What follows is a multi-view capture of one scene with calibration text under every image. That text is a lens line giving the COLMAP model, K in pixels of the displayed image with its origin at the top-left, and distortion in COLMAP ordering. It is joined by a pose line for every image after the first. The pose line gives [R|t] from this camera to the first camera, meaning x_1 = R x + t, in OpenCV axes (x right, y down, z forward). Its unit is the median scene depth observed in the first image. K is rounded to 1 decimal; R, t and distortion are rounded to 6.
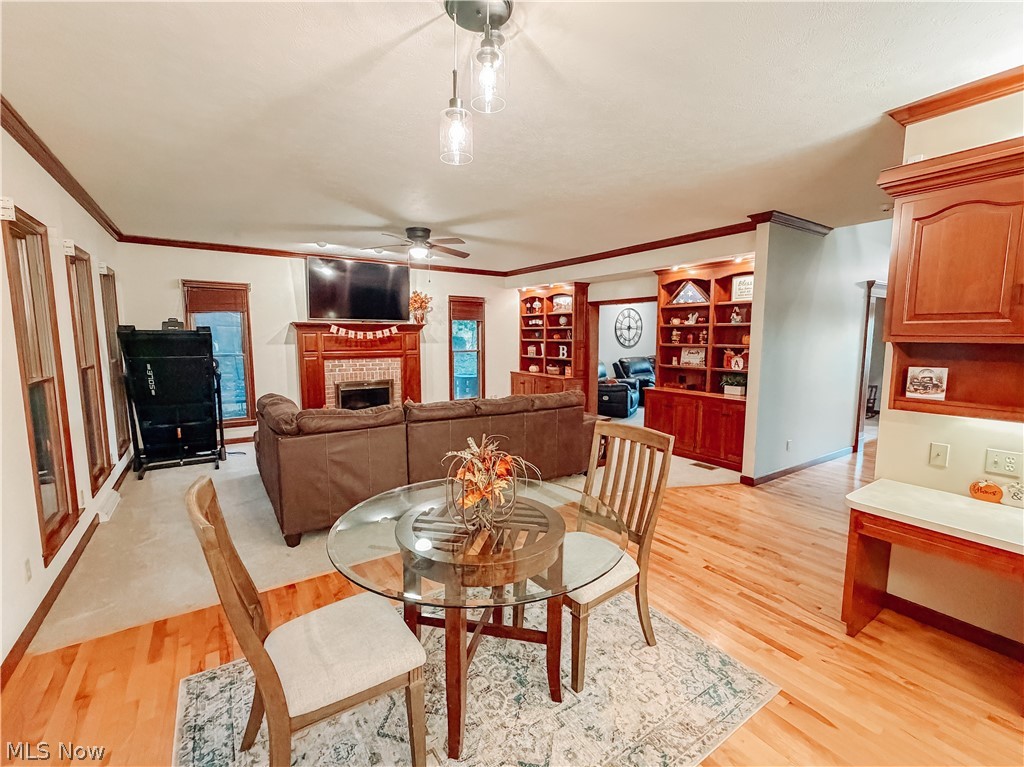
lens RADIAL K [[431.6, 0, 507.9], [0, 431.6, 379.4], [0, 0, 1]] dist [-0.000433, 0.000047]
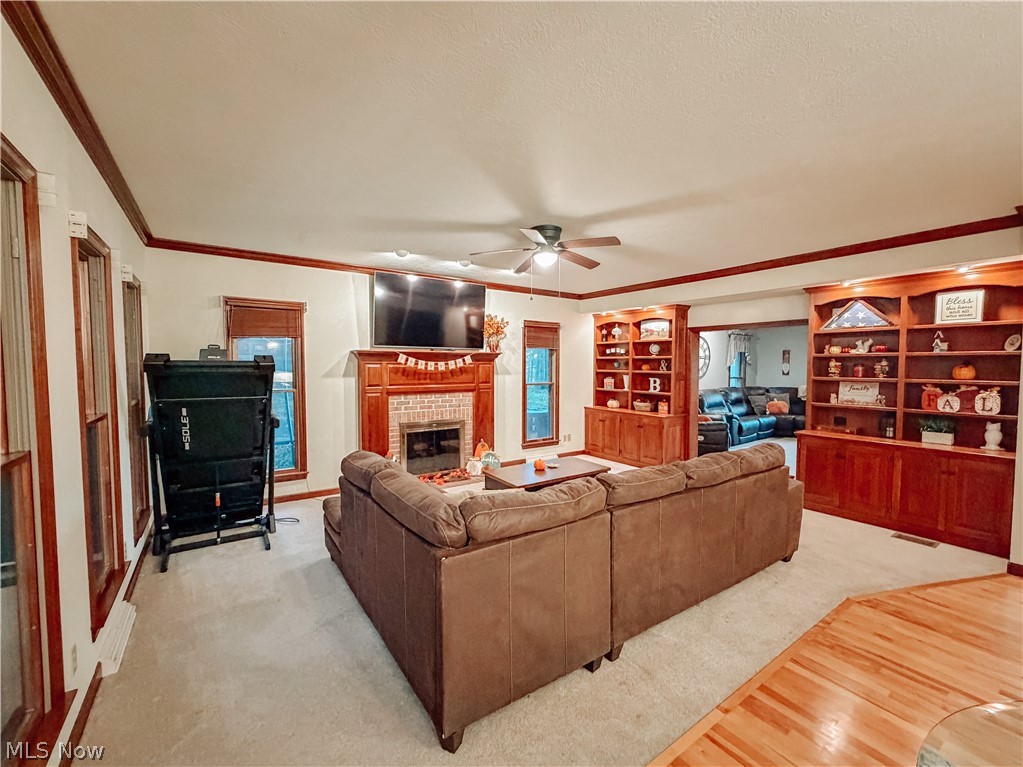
lens RADIAL K [[414.9, 0, 509.6], [0, 414.9, 381.6], [0, 0, 1]] dist [-0.000574, -0.000253]
pose [[0.999940, 0.000457, 0.010965, -0.203367], [0.000195, 0.998231, -0.059460, -0.025396], [-0.010972, 0.059458, 0.998170, 0.207185]]
